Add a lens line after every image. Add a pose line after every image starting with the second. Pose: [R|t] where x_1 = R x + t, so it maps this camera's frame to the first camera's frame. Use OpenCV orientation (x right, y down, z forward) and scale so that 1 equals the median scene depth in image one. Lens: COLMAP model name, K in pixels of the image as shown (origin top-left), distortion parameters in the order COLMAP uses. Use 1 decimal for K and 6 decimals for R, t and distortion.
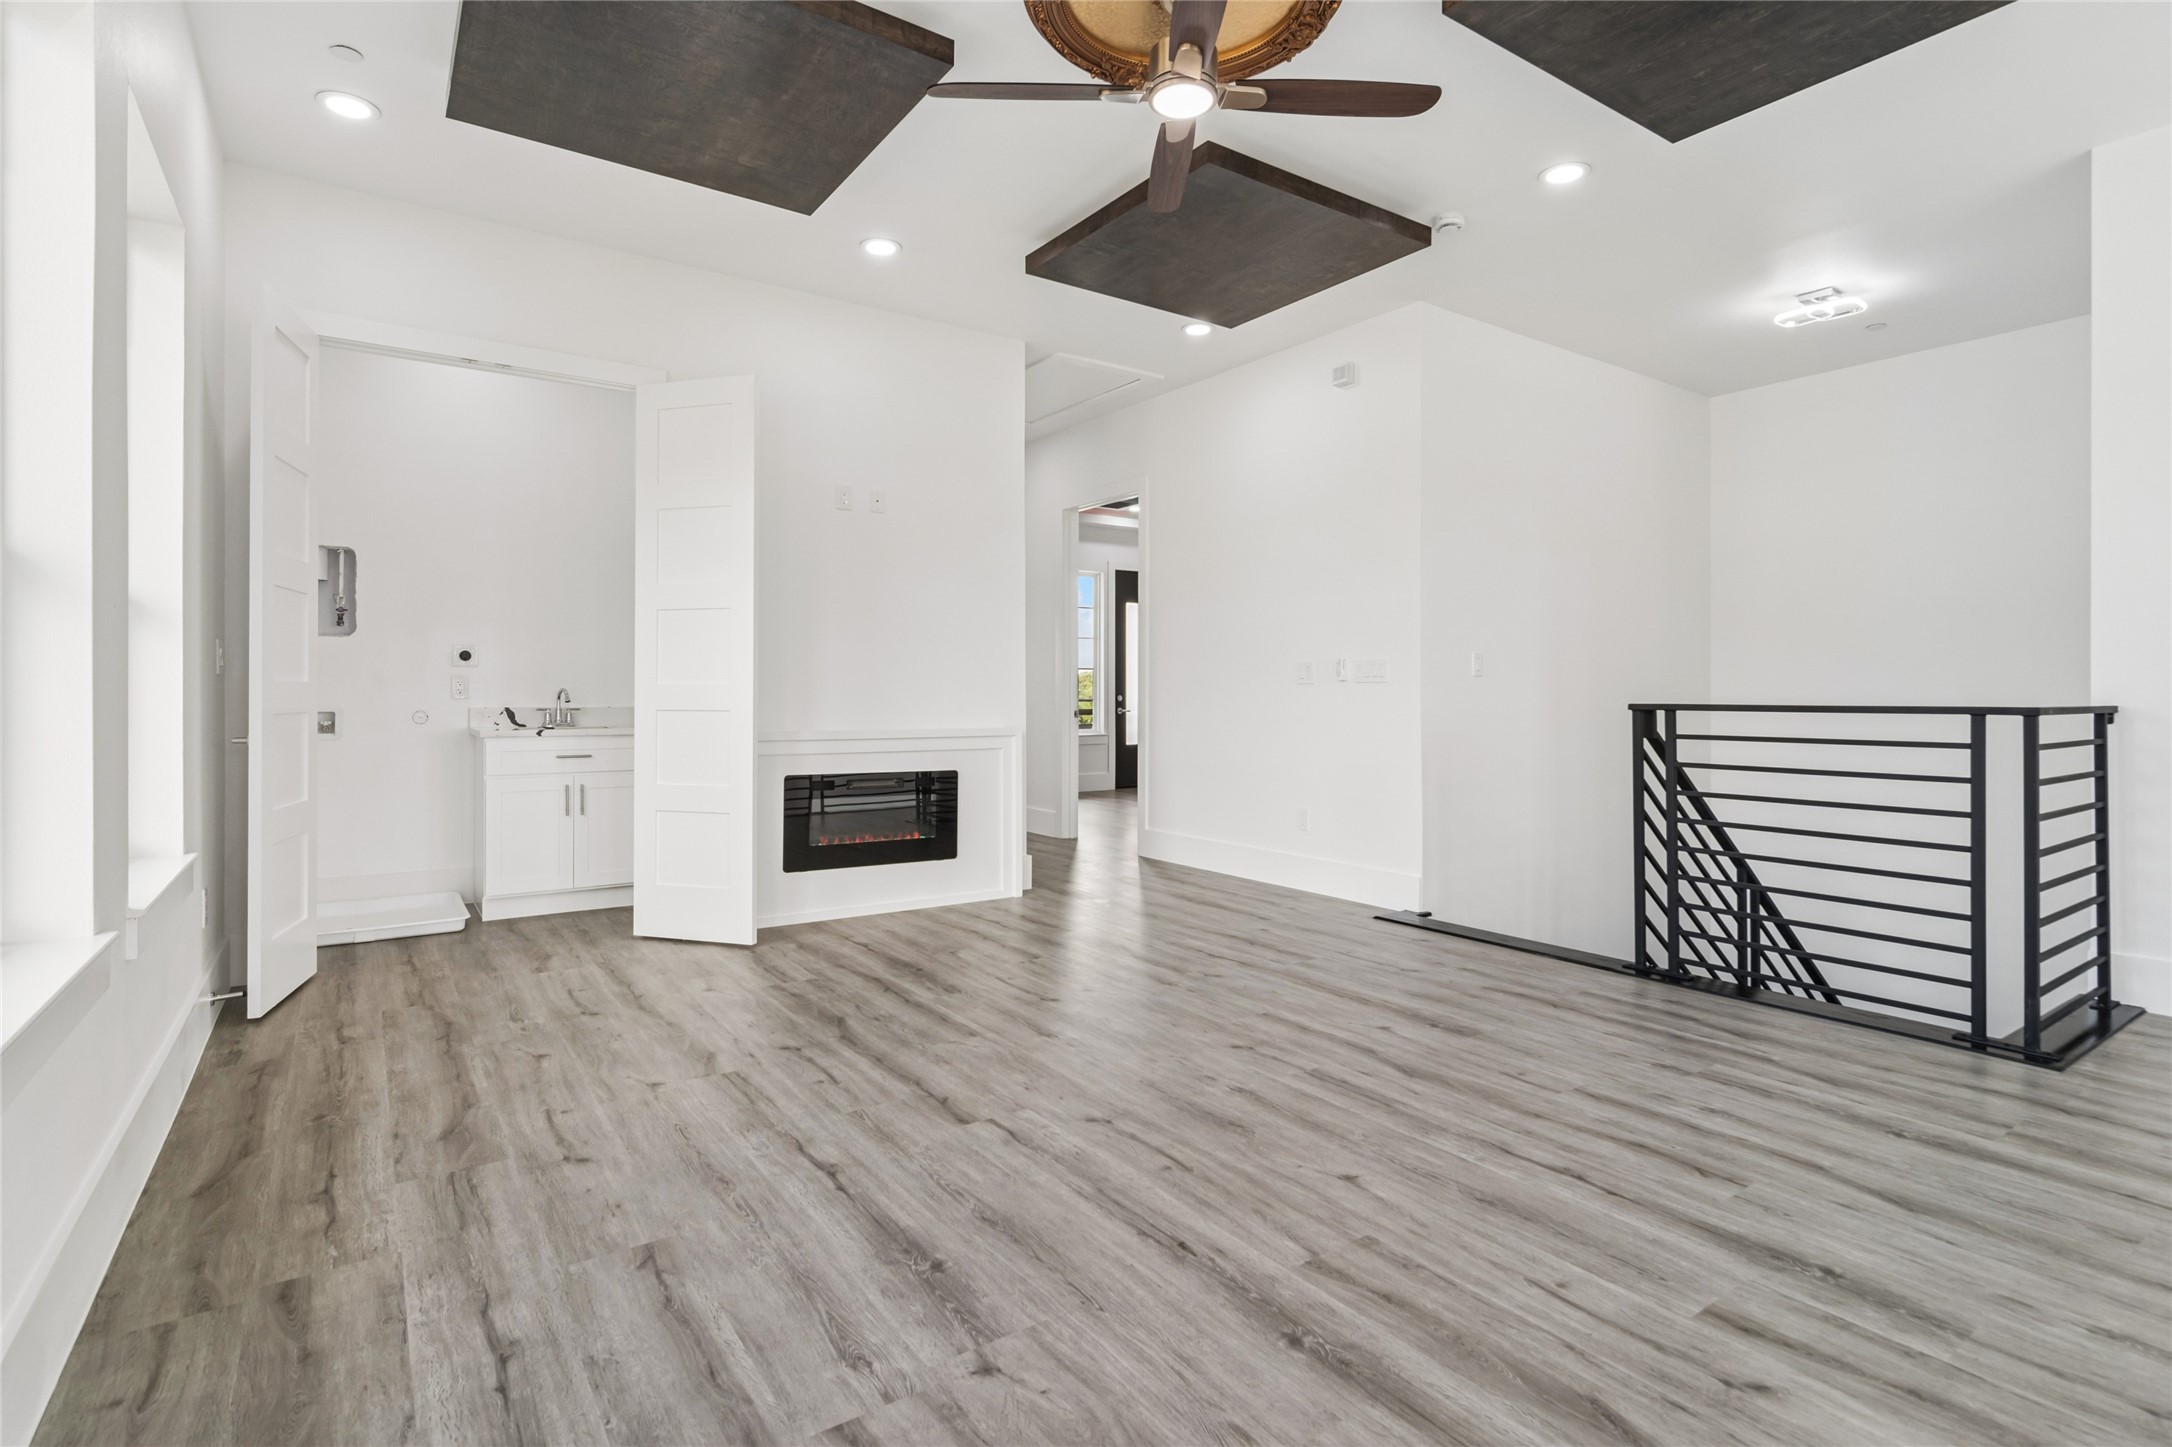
lens RADIAL K [[1052.5, 0, 1086.5], [0, 1052.5, 706.7], [0, 0, 1]] dist [0.002776, -0.000050]
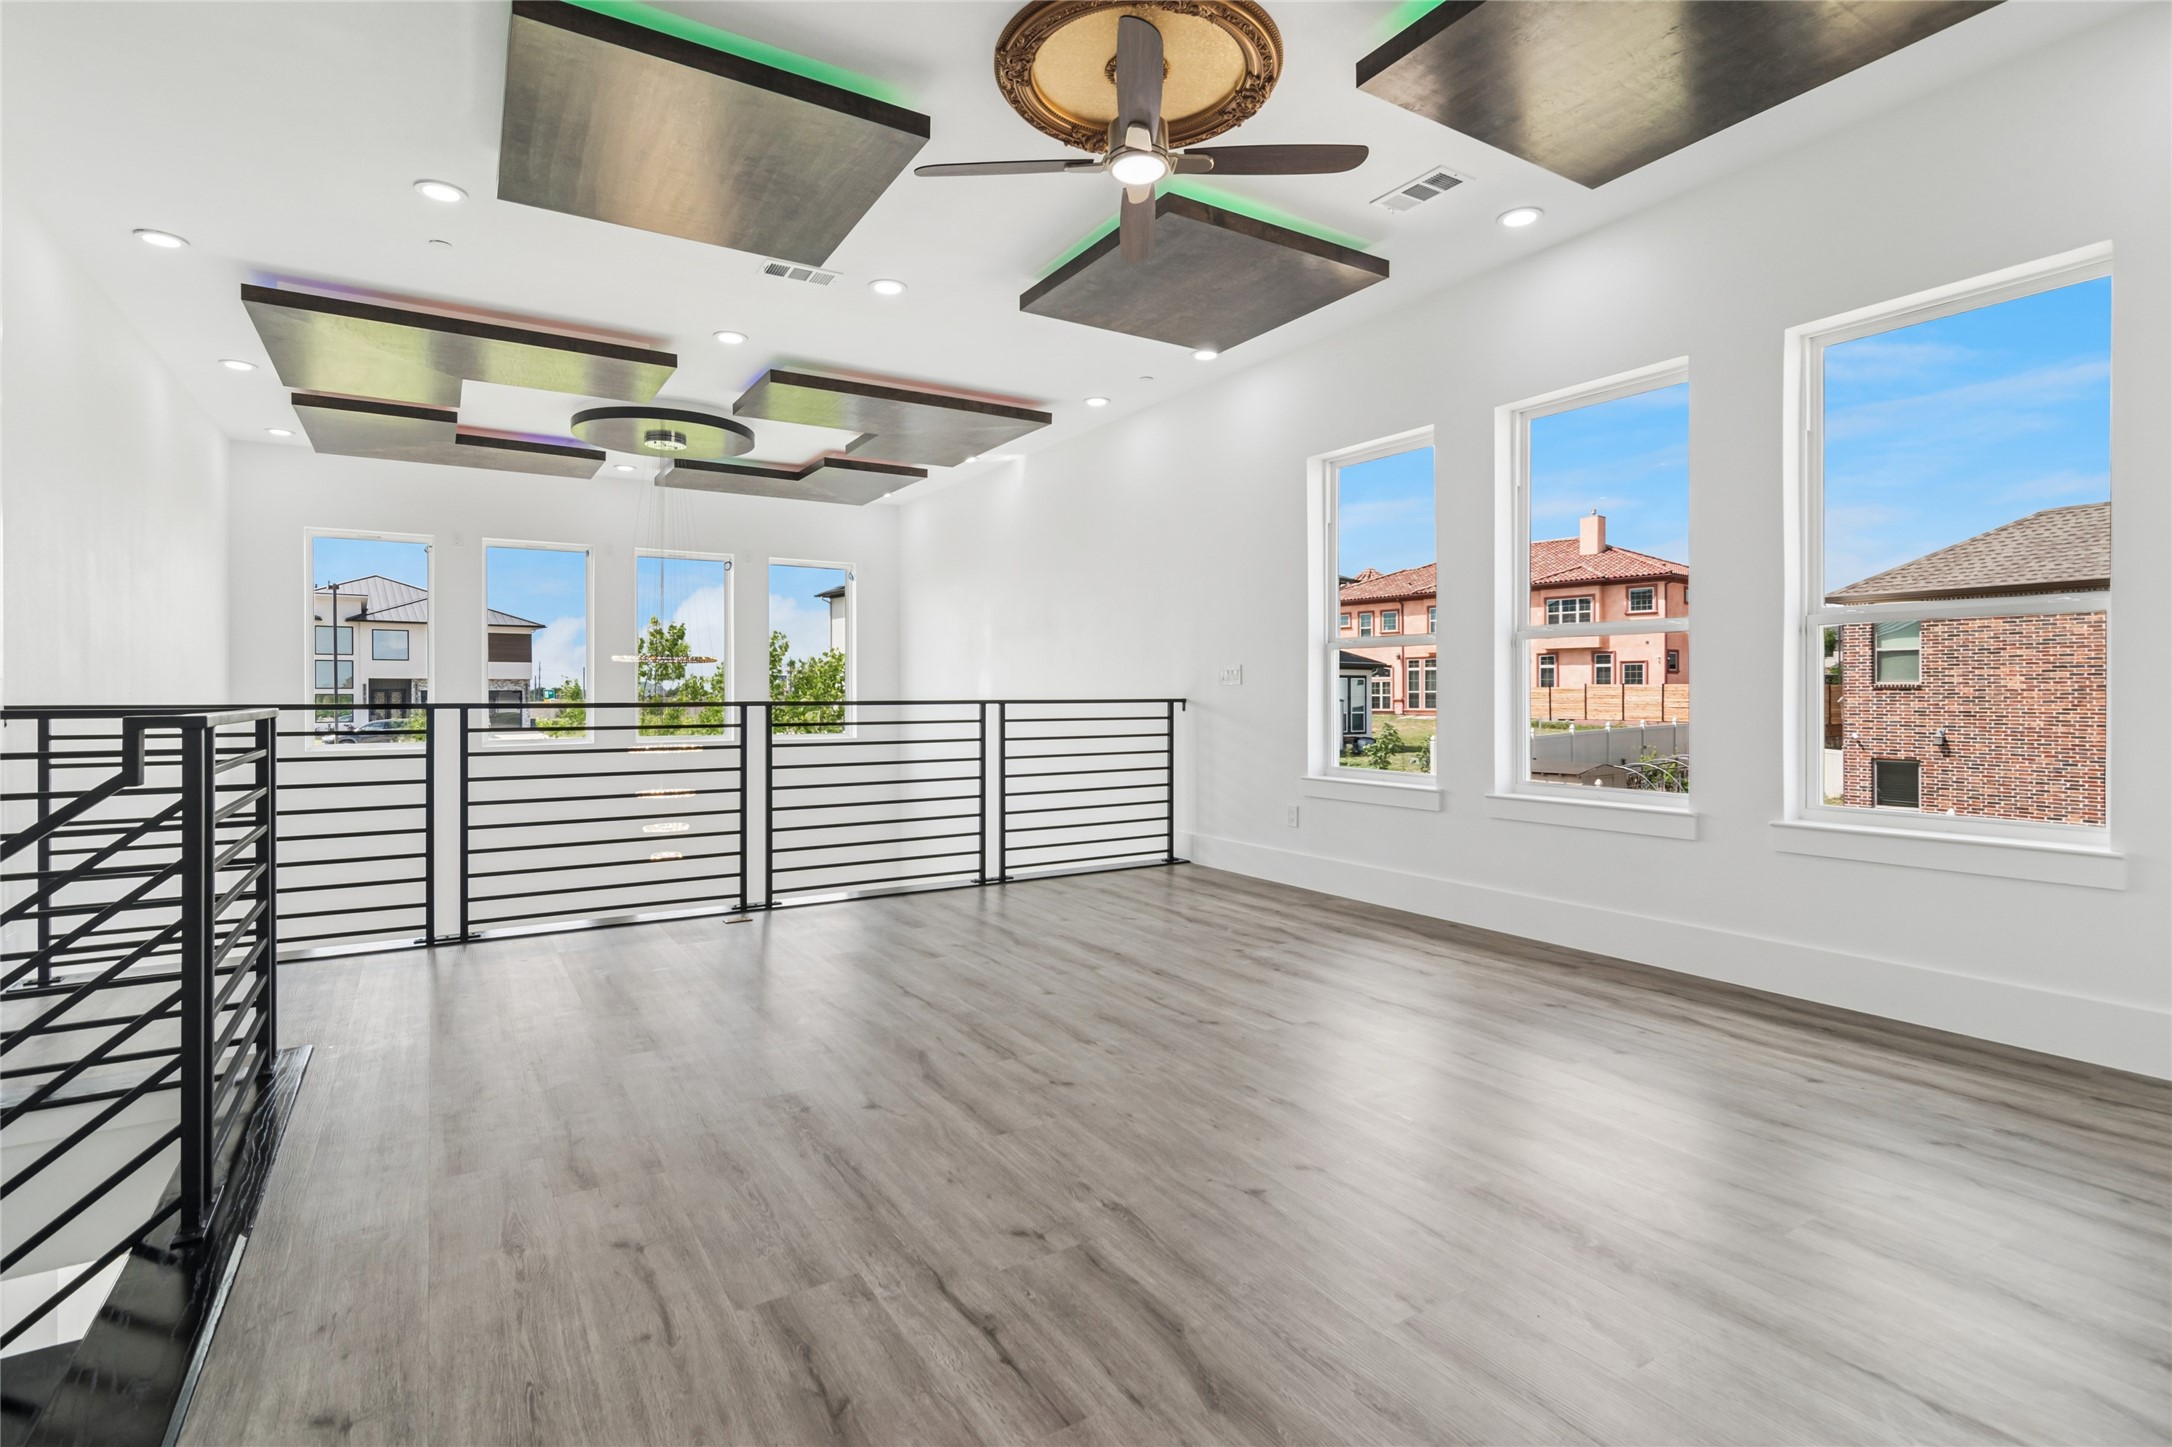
lens RADIAL K [[1052.5, 0, 1087.1], [0, 1052.5, 705.6], [0, 0, 1]] dist [0.002776, -0.000050]
pose [[-0.998929, -0.003132, 0.046173, 0.099532], [-0.002245, 0.999812, 0.019241, -0.022597], [-0.046224, 0.019117, -0.998748, 2.217263]]
